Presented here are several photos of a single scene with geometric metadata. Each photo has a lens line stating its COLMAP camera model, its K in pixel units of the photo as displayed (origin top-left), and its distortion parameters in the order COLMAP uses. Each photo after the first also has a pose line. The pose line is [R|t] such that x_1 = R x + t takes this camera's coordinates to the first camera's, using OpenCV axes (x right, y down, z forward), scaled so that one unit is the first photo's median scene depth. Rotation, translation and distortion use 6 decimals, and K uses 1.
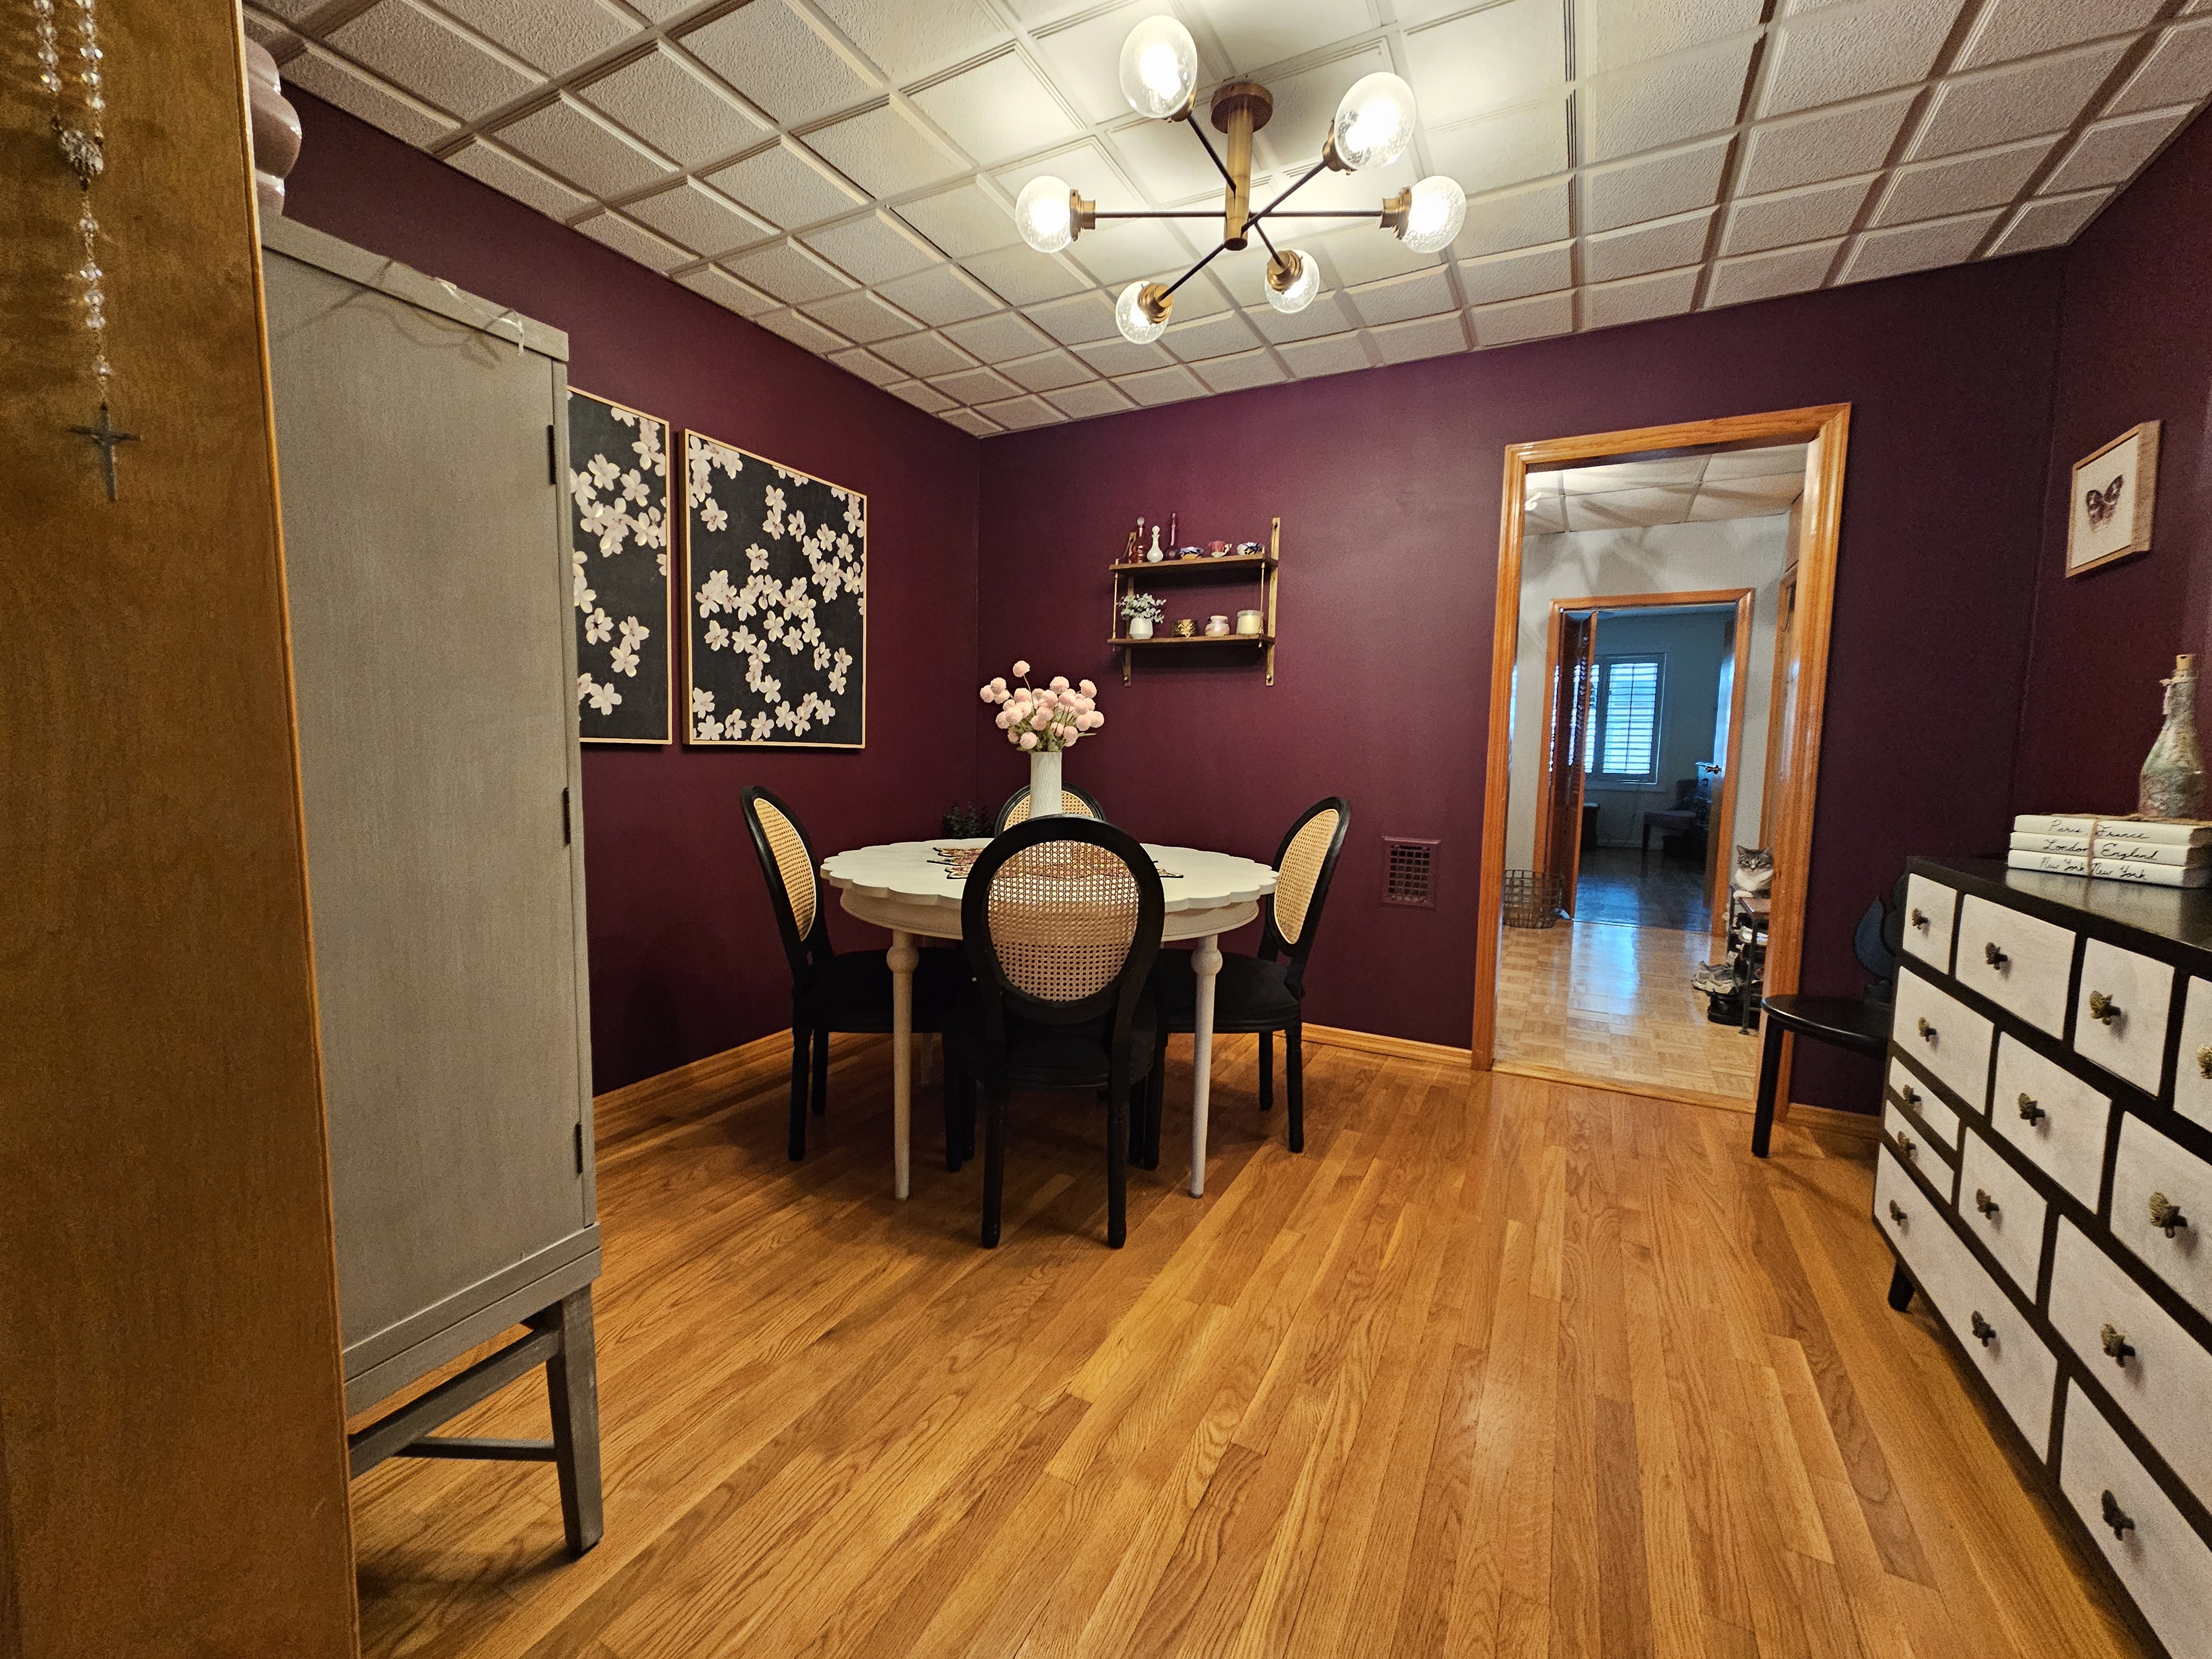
lens RADIAL K [[900.5, 0, 1102.7], [0, 900.5, 821.5], [0, 0, 1]] dist [-0.000477, -0.000008]
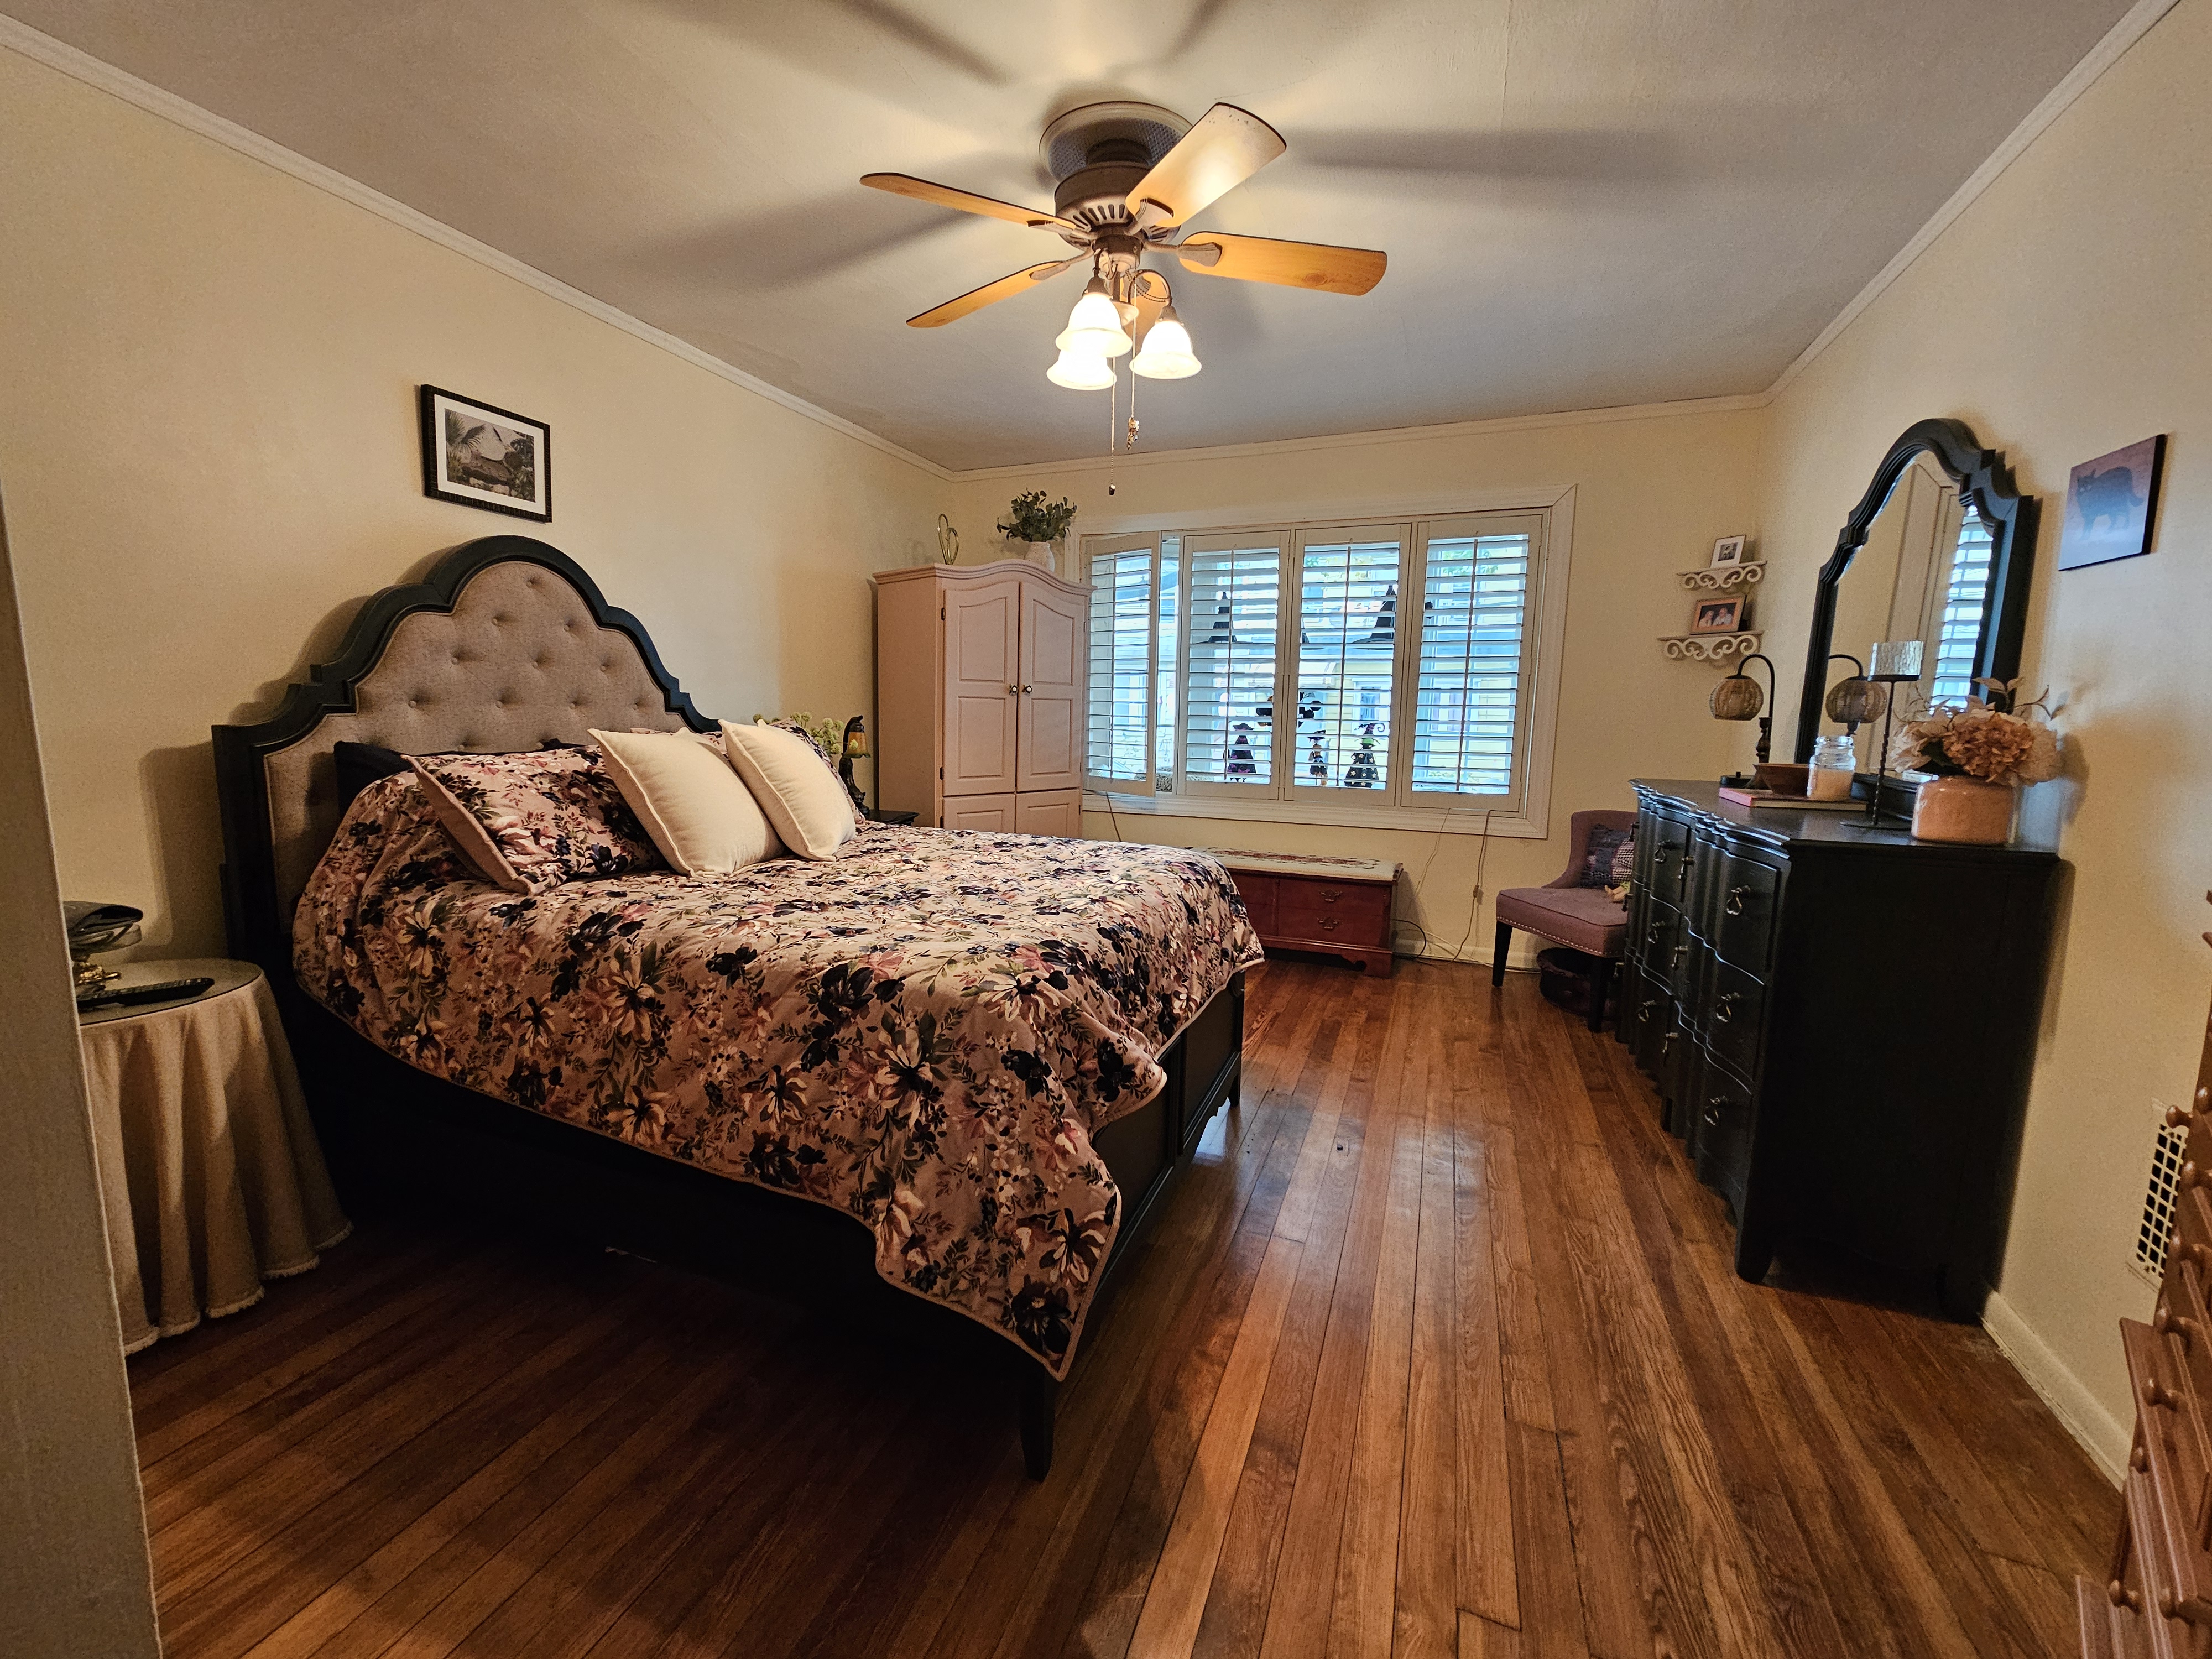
lens RADIAL K [[900.5, 0, 1115.5], [0, 900.5, 837.1], [0, 0, 1]] dist [-0.000477, -0.000008]
pose [[0.990807, -0.026243, 0.132714, 0.632439], [0.020235, 0.998717, 0.046425, -0.098019], [-0.133762, -0.043313, 0.990066, 1.041893]]
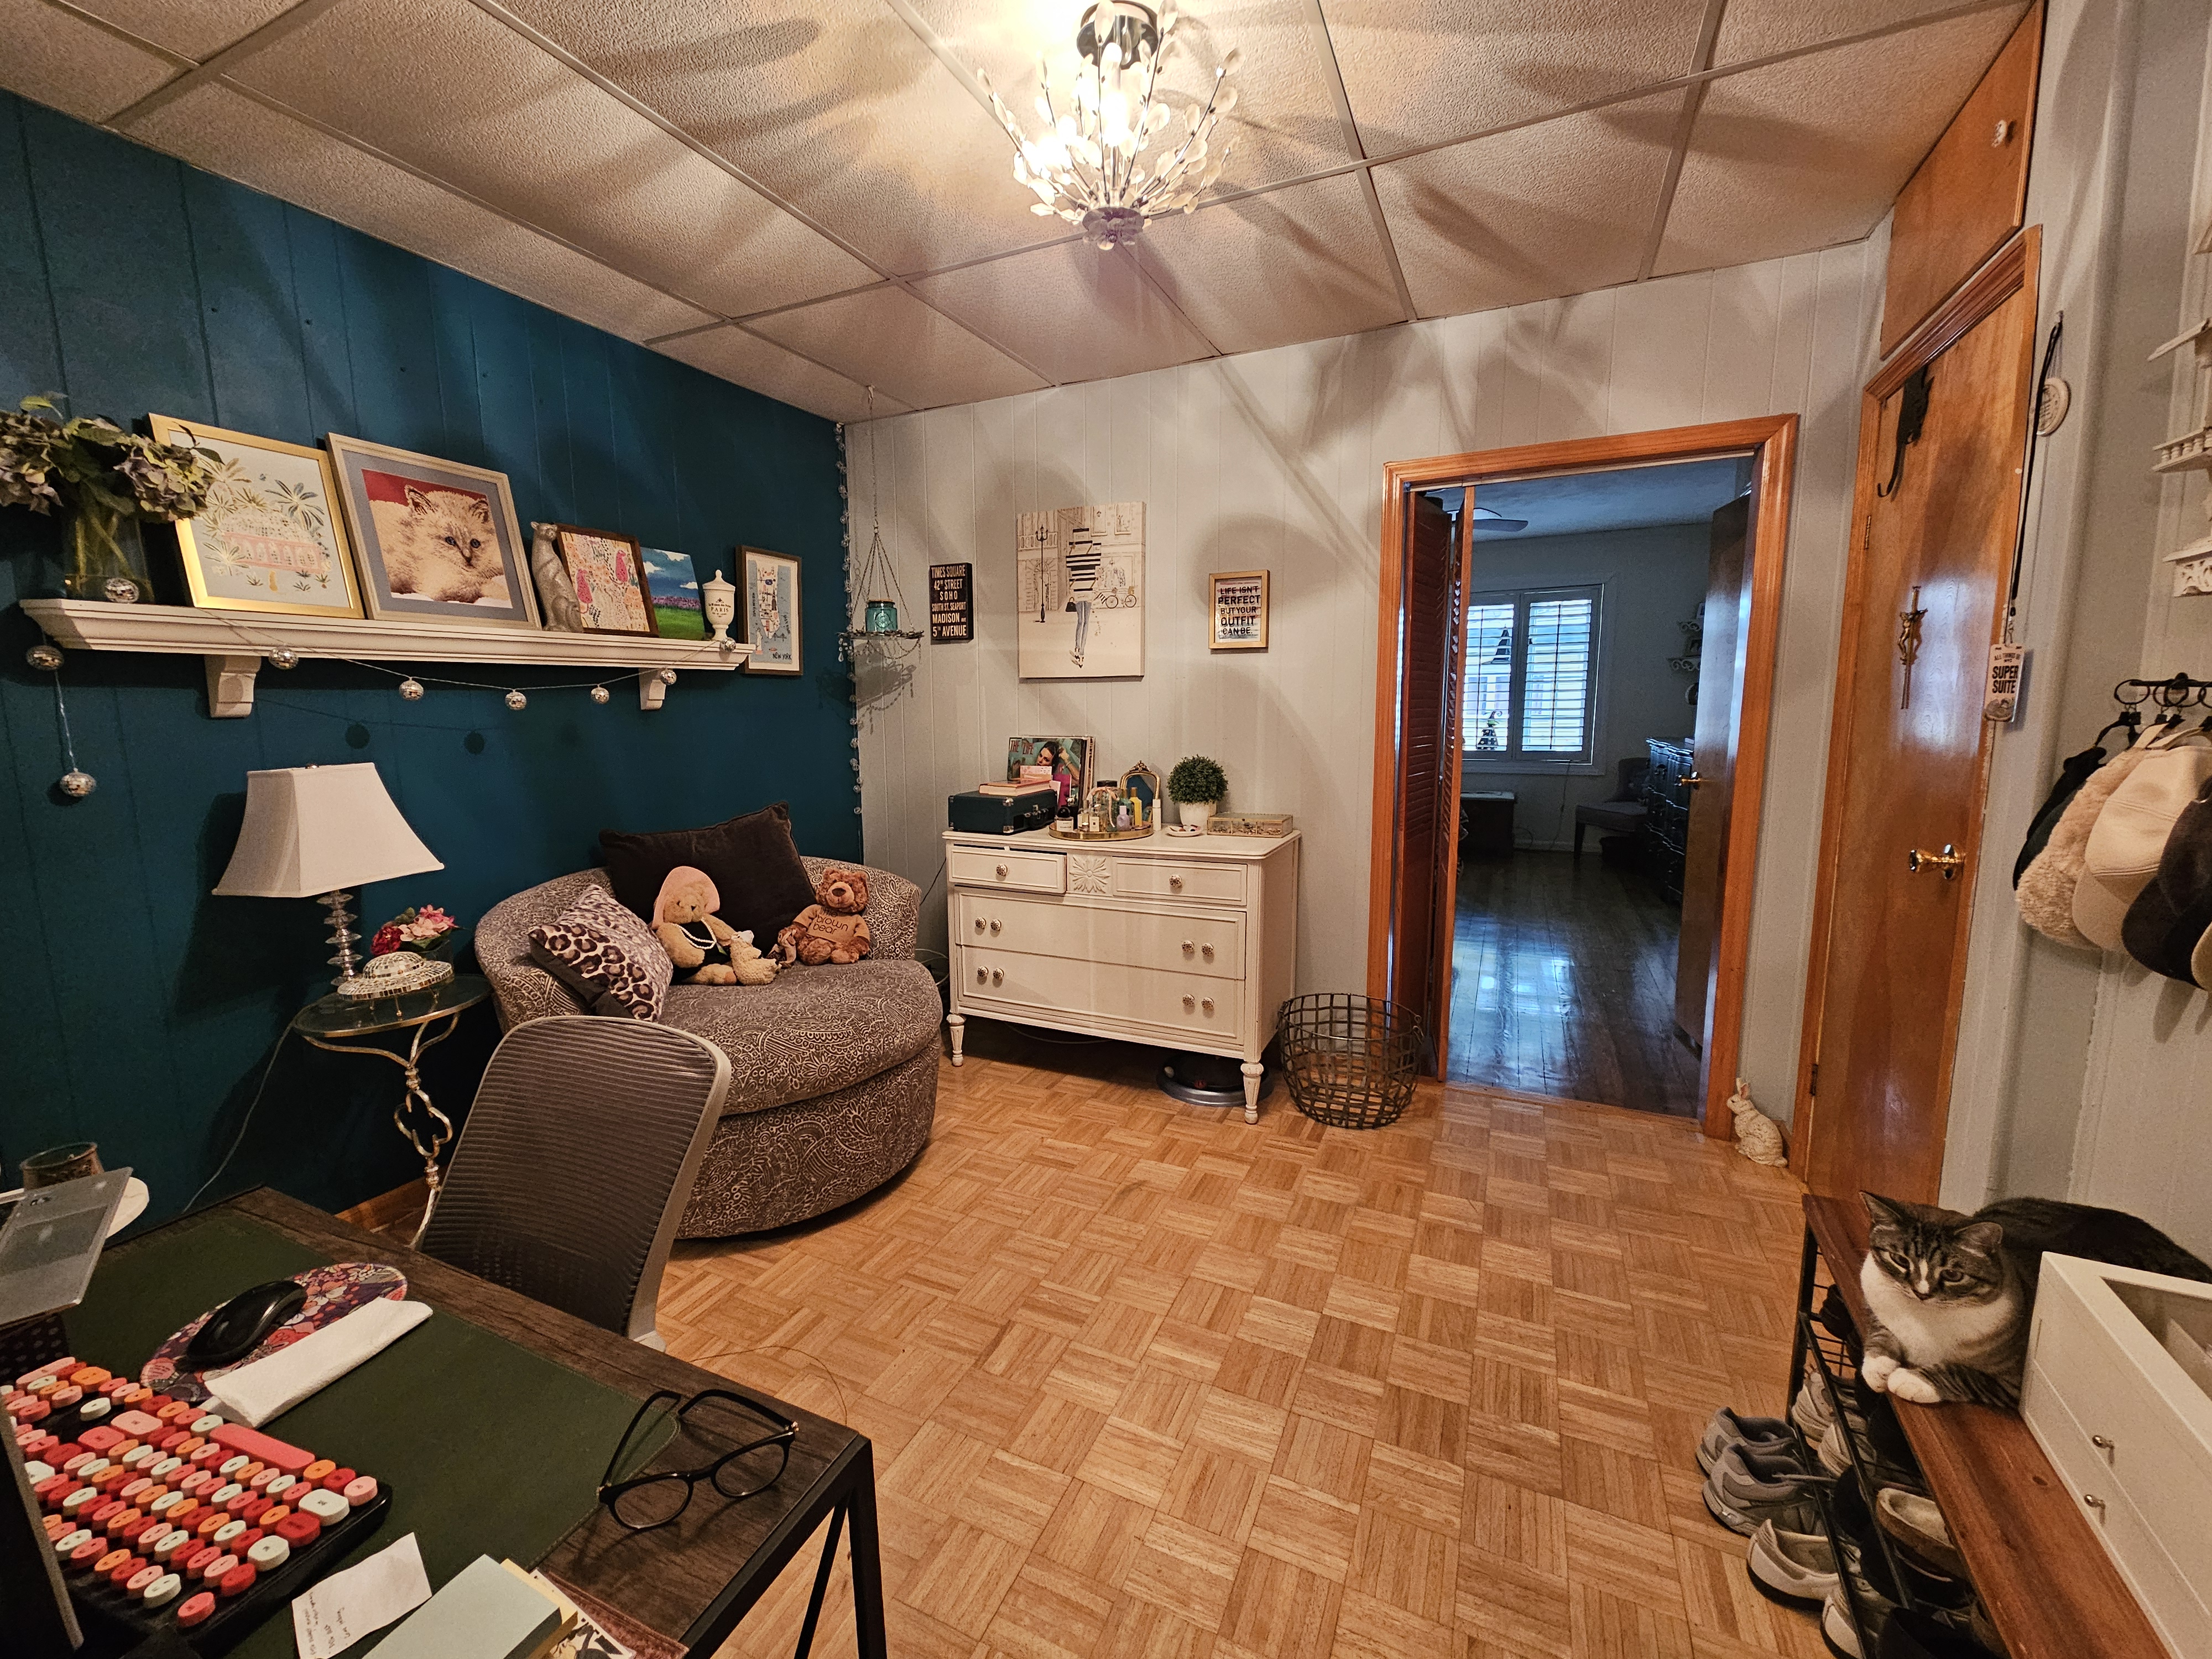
lens RADIAL K [[900.5, 0, 1099.3], [0, 900.5, 820.8], [0, 0, 1]] dist [-0.000477, -0.000008]
pose [[0.998007, -0.037622, 0.050662, 0.298028], [0.035290, 0.998310, 0.046177, -0.076101], [-0.052313, -0.044297, 0.997648, 0.487702]]
